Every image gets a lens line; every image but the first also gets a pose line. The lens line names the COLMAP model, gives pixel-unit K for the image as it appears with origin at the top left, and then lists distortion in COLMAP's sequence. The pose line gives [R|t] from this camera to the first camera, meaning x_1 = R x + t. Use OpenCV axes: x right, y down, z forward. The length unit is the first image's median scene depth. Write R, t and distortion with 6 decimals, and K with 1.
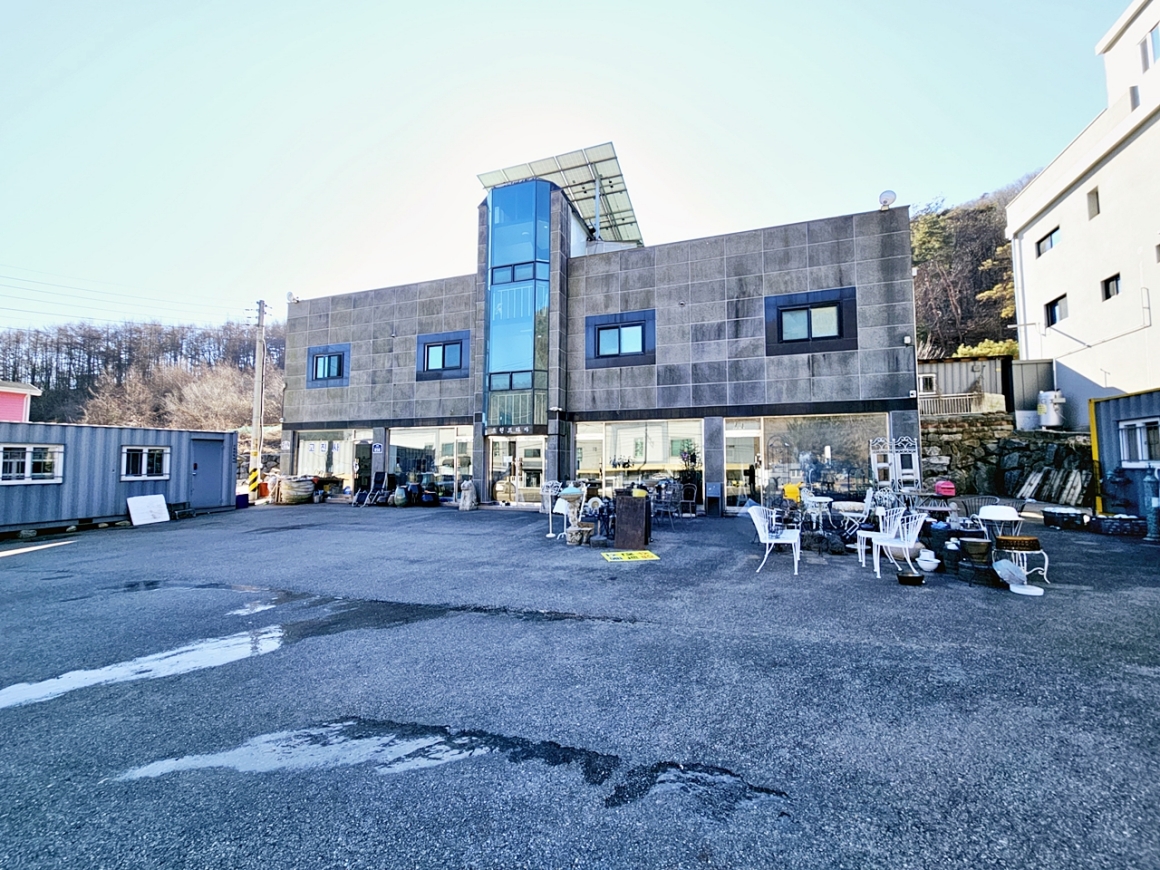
lens RADIAL K [[472.3, 0, 578.8], [0, 472.3, 434.9], [0, 0, 1]] dist [-0.003567, 0.001089]
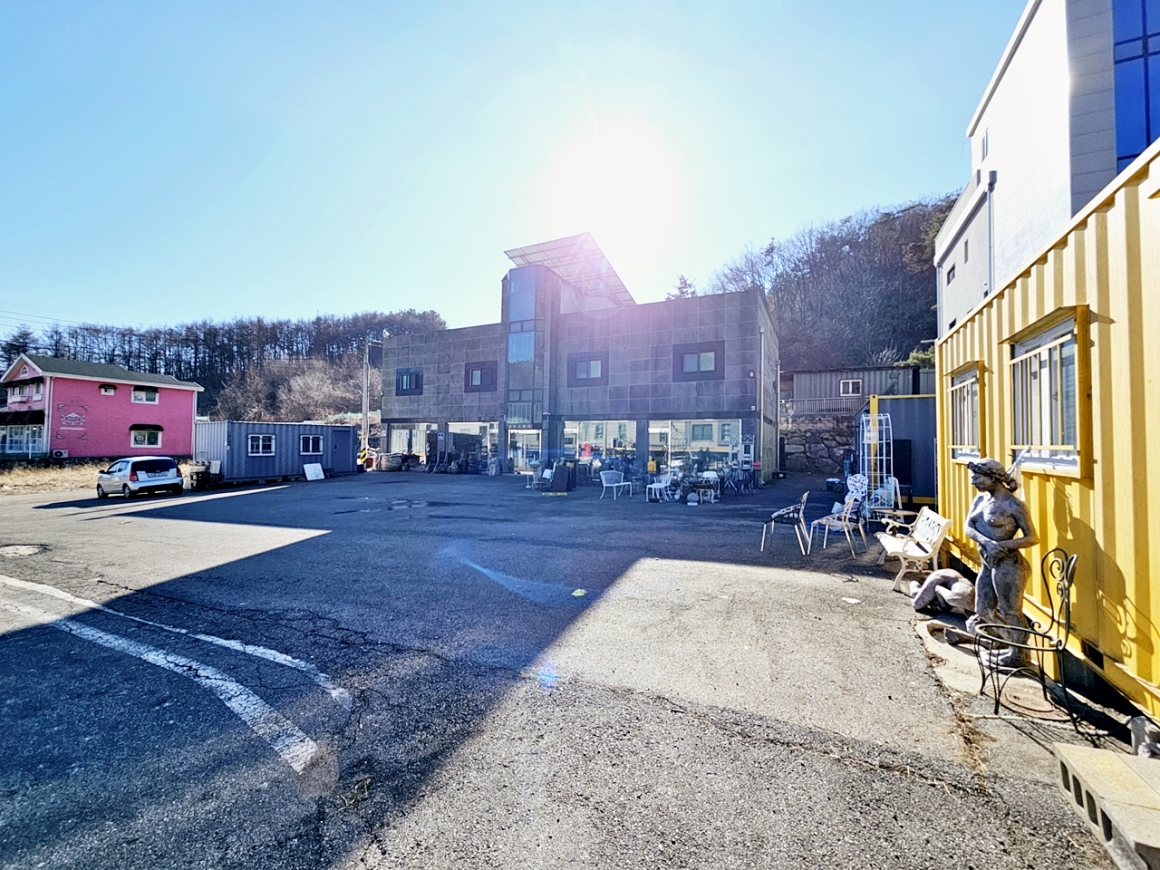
lens RADIAL K [[472.3, 0, 579.8], [0, 472.3, 435.4], [0, 0, 1]] dist [-0.003567, 0.001089]
pose [[0.992173, 0.007837, -0.124624, 0.240119], [-0.002619, 0.999115, 0.041976, -0.044711], [0.124843, -0.041321, 0.991316, -0.525194]]
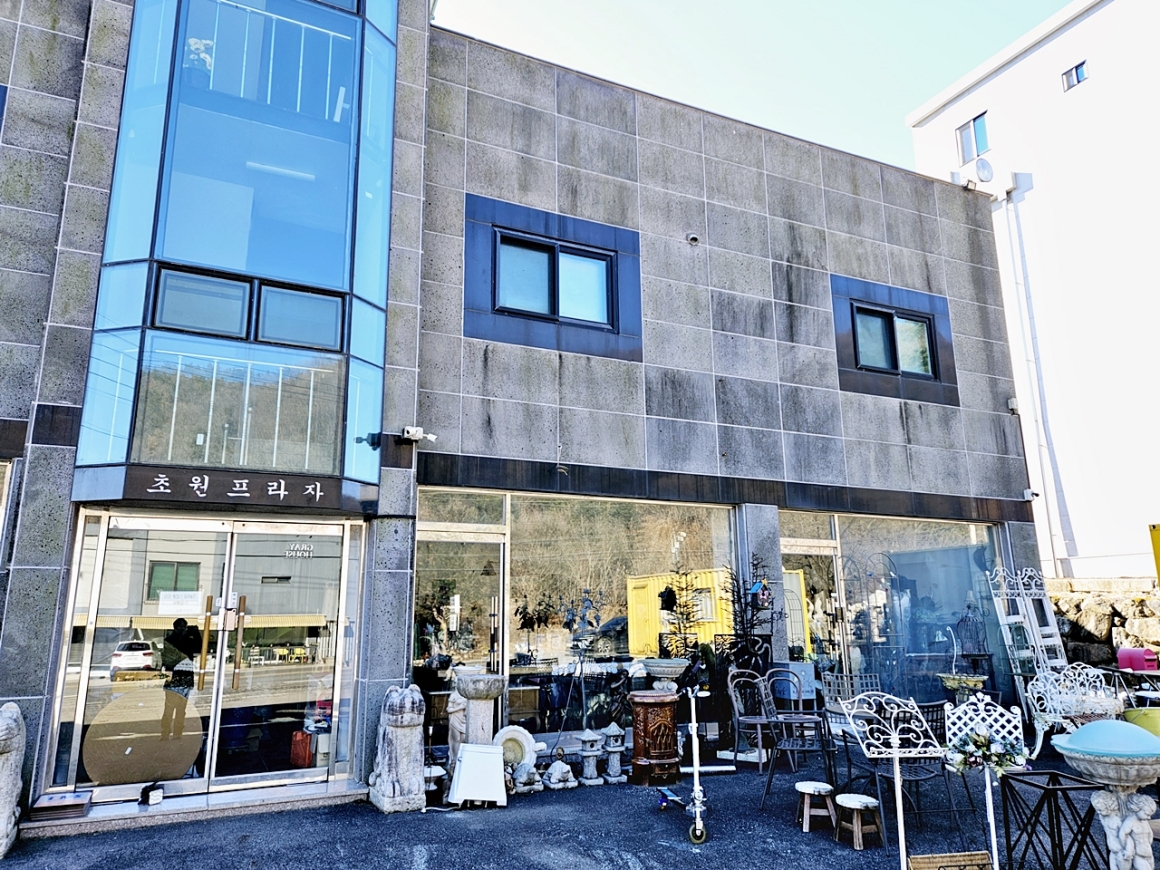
lens RADIAL K [[790.5, 0, 567.9], [0, 790.5, 436.7], [0, 0, 1]] dist [0.094523, -0.074207]
pose [[0.710408, 0.148593, 0.687925, -0.304625], [-0.039357, 0.984315, -0.171972, 0.028633], [-0.702689, 0.095096, 0.705113, 0.519664]]
